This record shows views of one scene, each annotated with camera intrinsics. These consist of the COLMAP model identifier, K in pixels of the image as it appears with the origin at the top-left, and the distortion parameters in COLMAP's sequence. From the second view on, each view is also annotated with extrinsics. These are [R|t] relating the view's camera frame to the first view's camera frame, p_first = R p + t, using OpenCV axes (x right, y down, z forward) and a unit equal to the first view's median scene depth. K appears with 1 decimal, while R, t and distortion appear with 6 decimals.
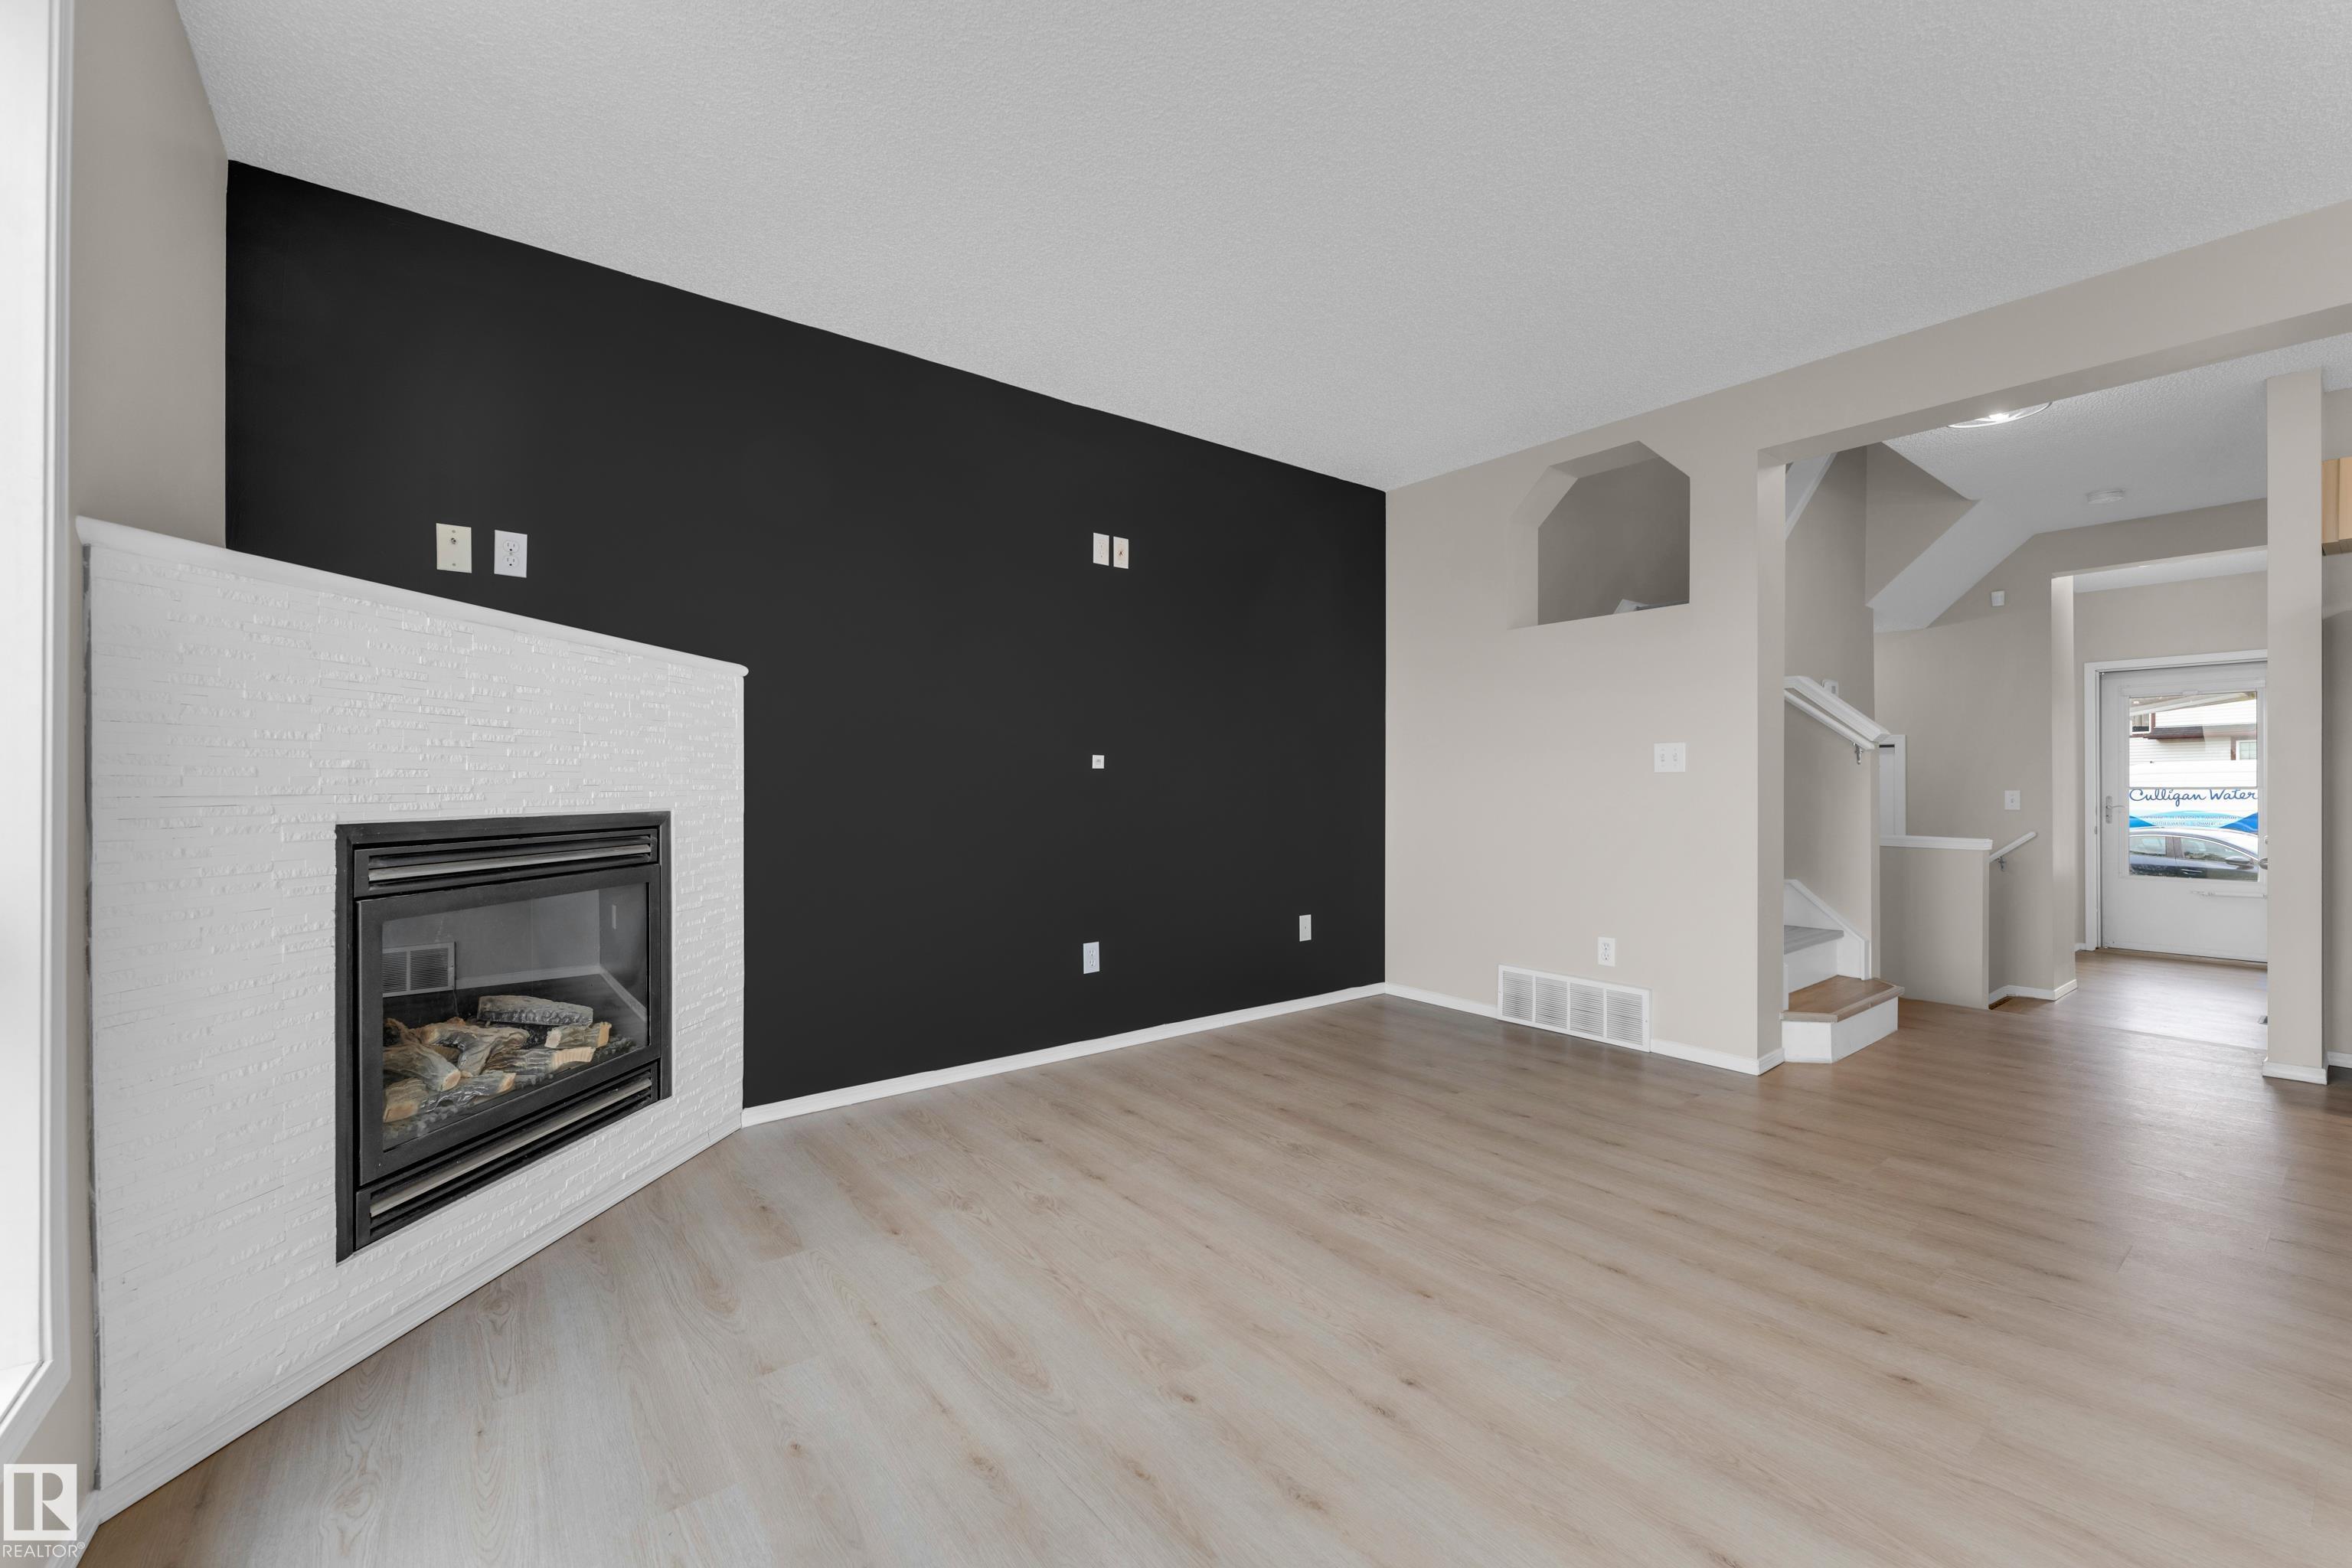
lens RADIAL K [[942.9, 0, 1173.9], [0, 942.9, 788.1], [0, 0, 1]] dist [-0.000431, -0.000216]
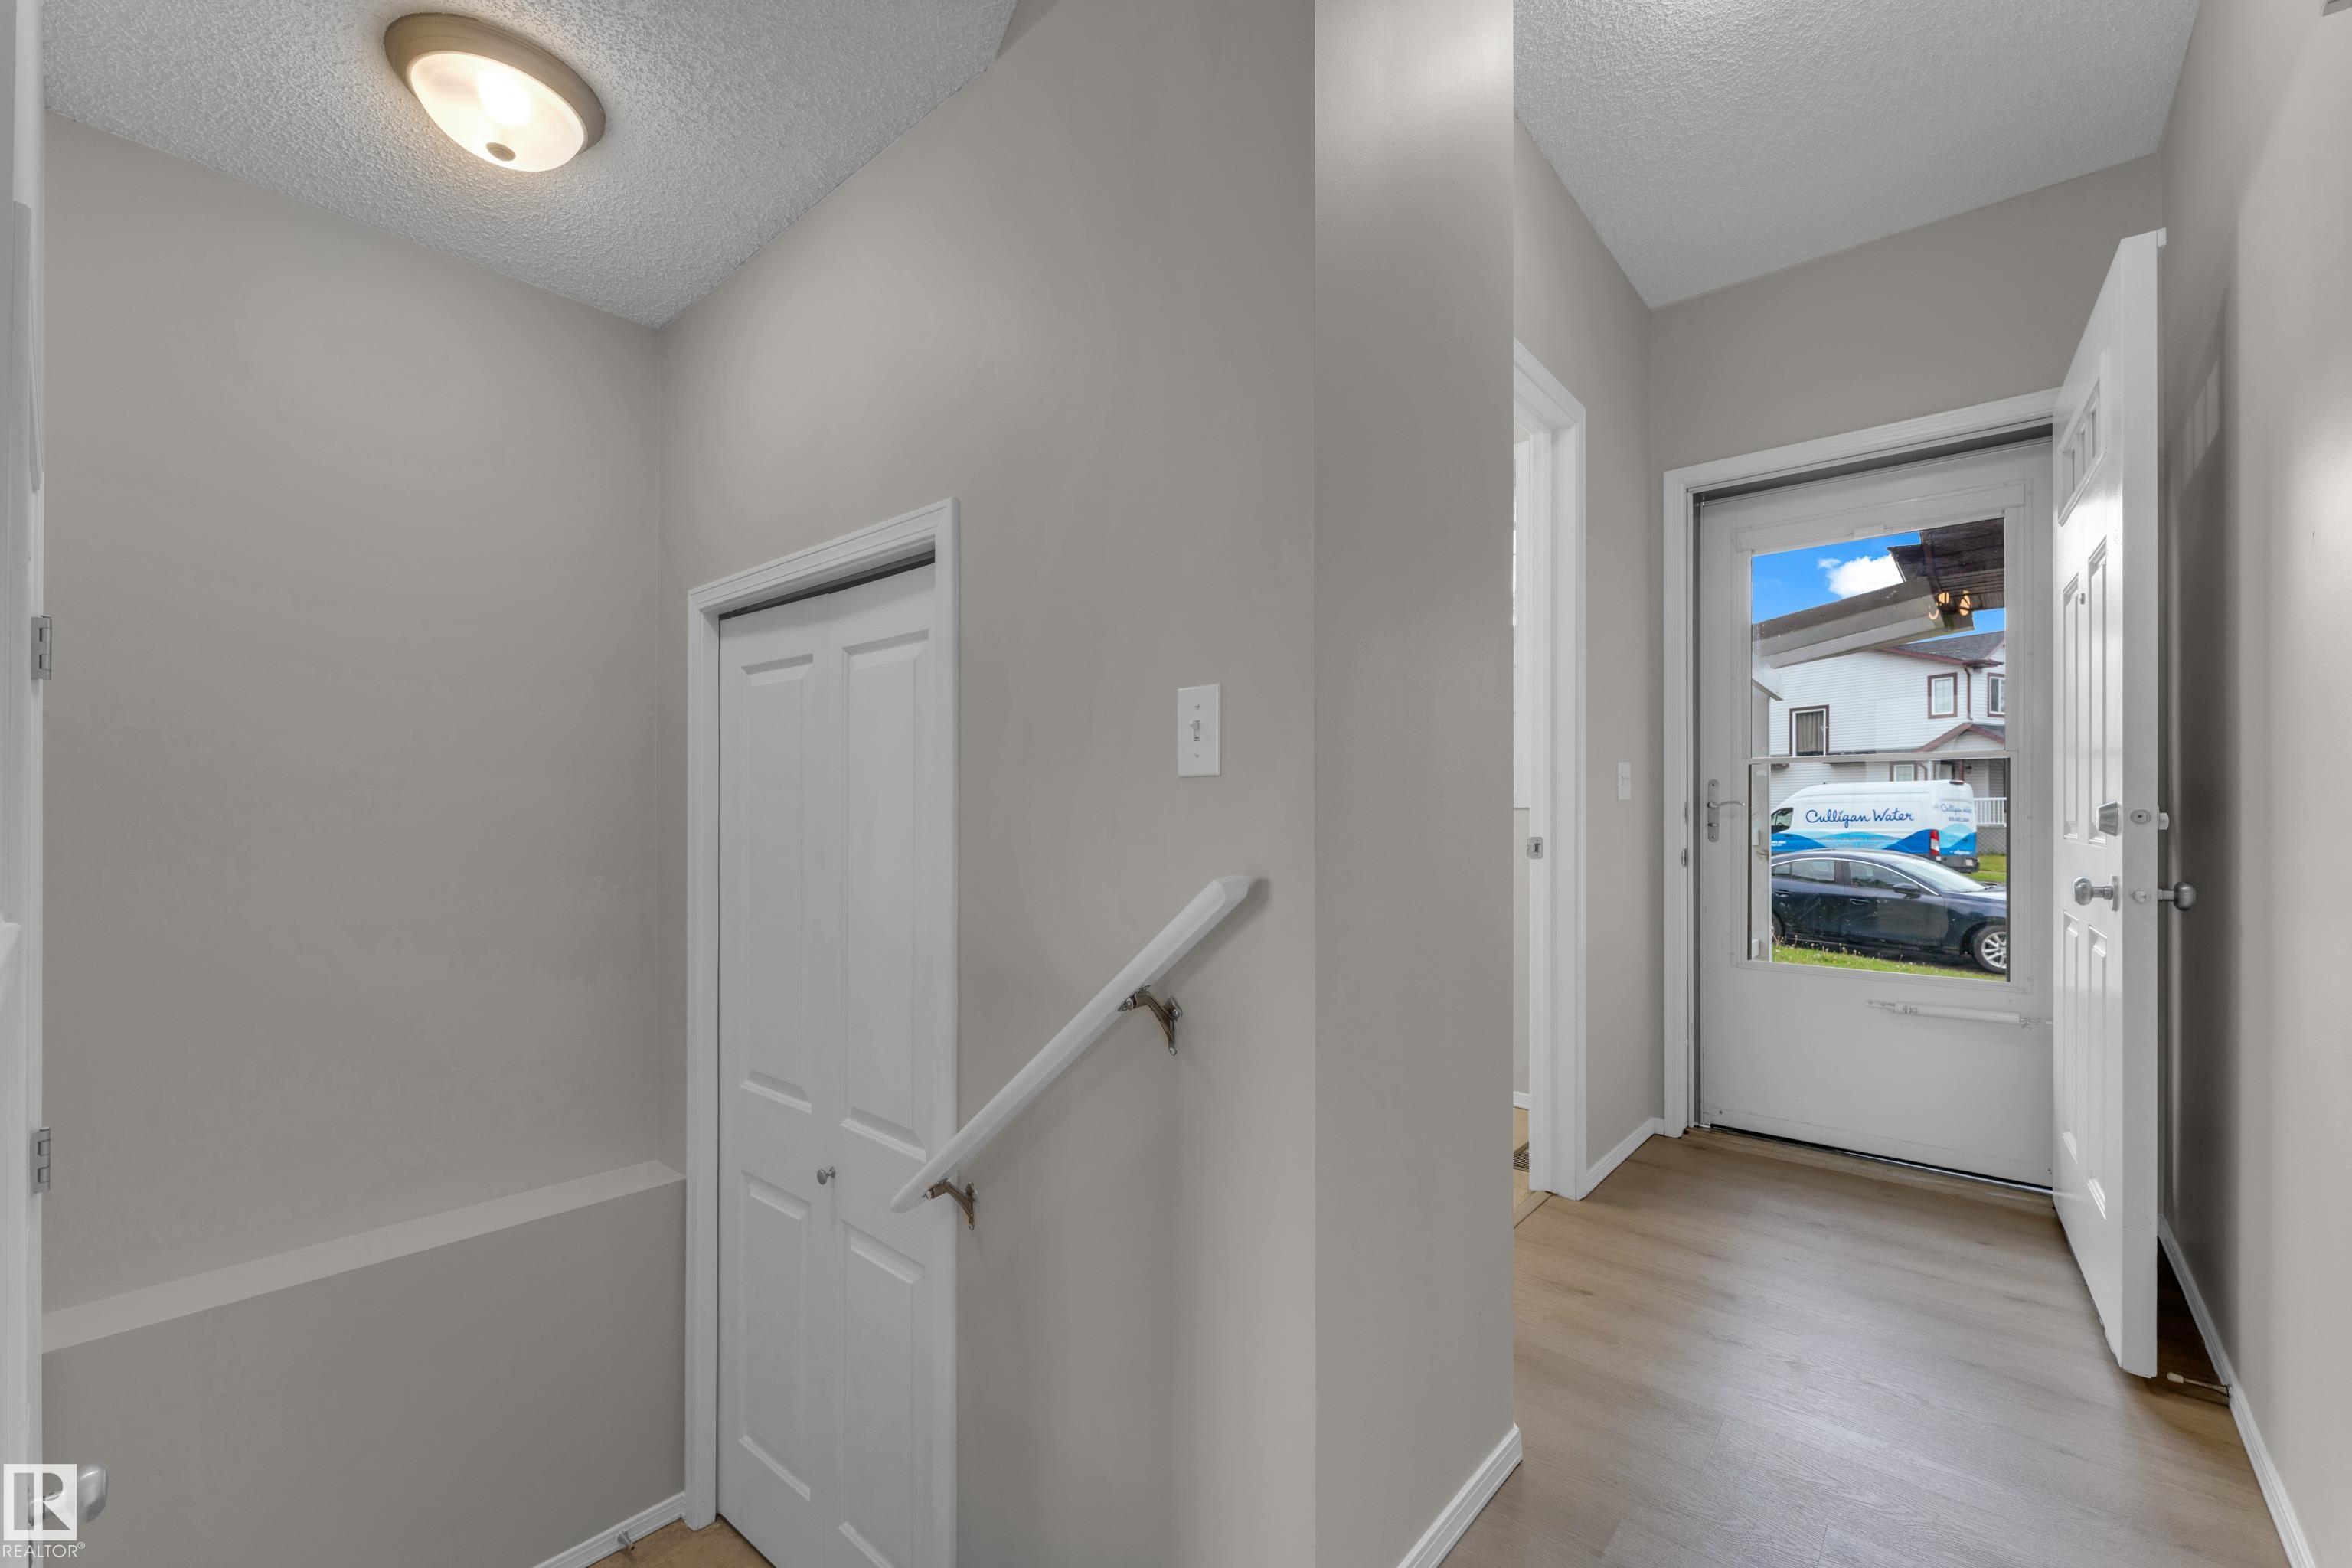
lens RADIAL K [[958.9, 0, 1171.4], [0, 958.9, 810.5], [0, 0, 1]] dist [-0.000065, -0.000051]
pose [[0.979442, 0.003276, 0.201702, 1.662243], [-0.002714, 0.999992, -0.003060, 0.063744], [-0.201710, 0.002450, 0.979442, 1.555116]]
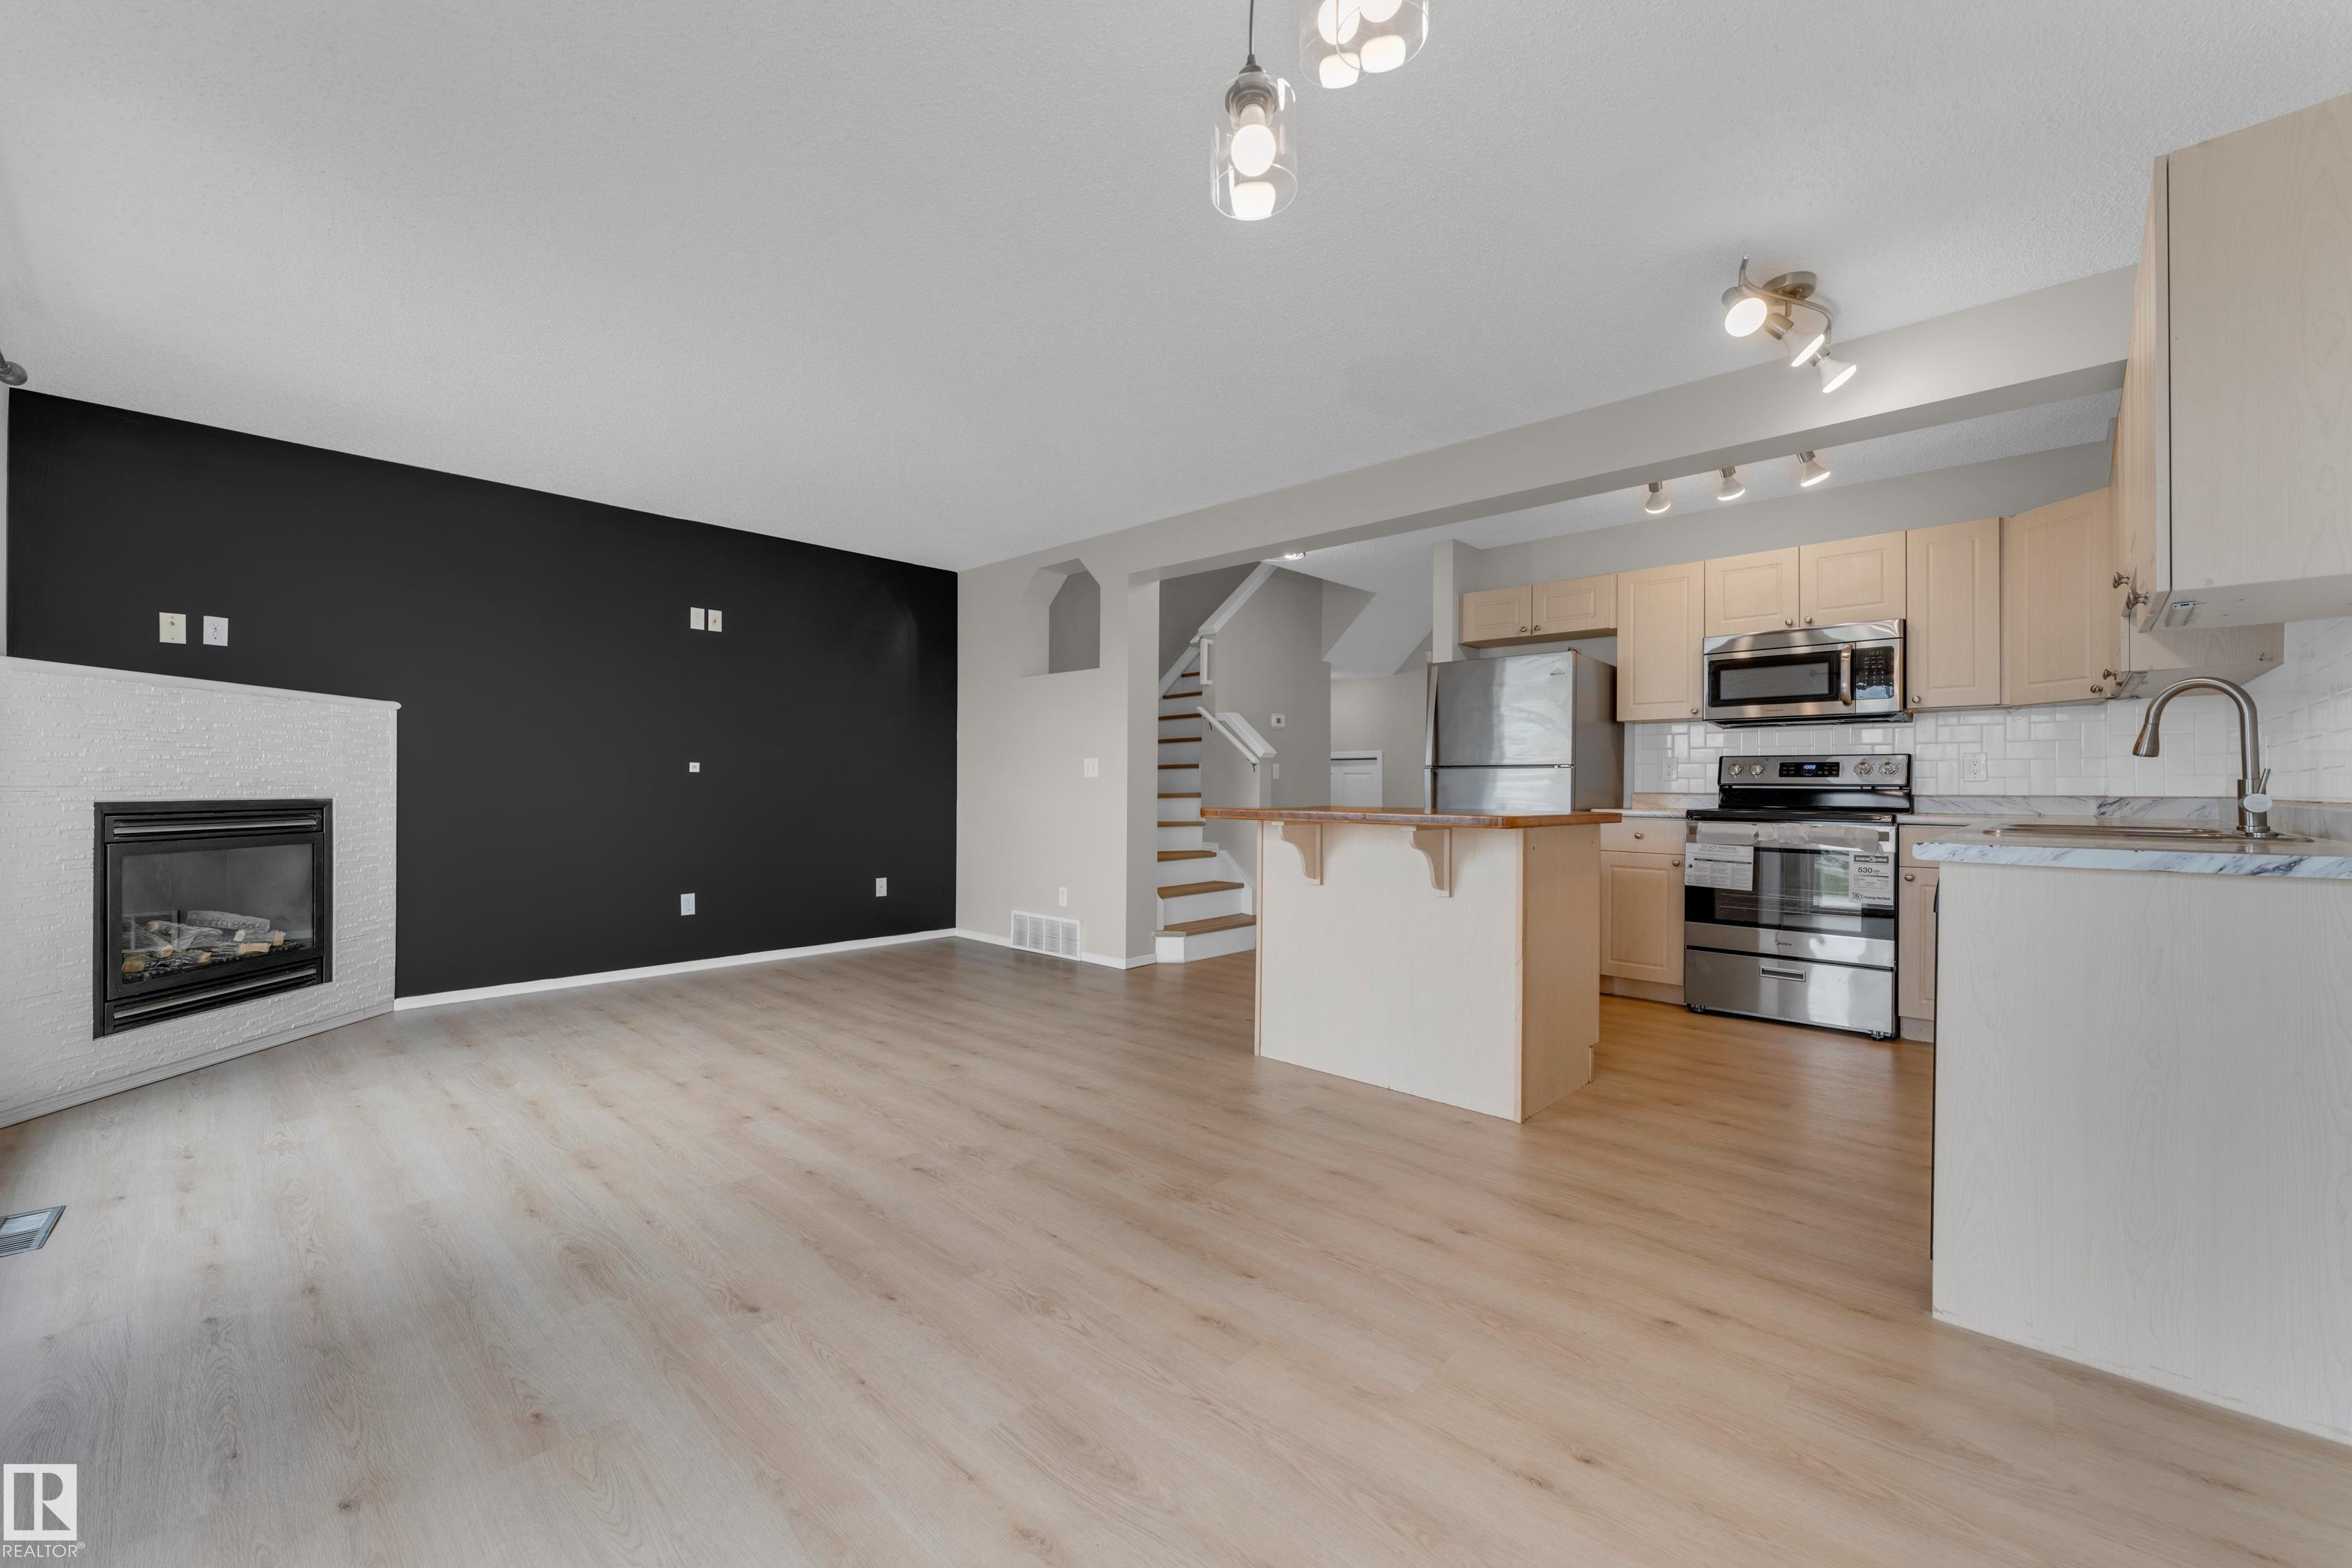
lens RADIAL K [[942.1, 0, 1169.7], [0, 942.1, 786.4], [0, 0, 1]] dist [0.001455, -0.000102]
pose [[0.988199, 0.004896, 0.153100, 0.543321], [-0.004564, 0.999986, -0.002525, 0.001865], [-0.153111, 0.001796, 0.988207, -0.686756]]
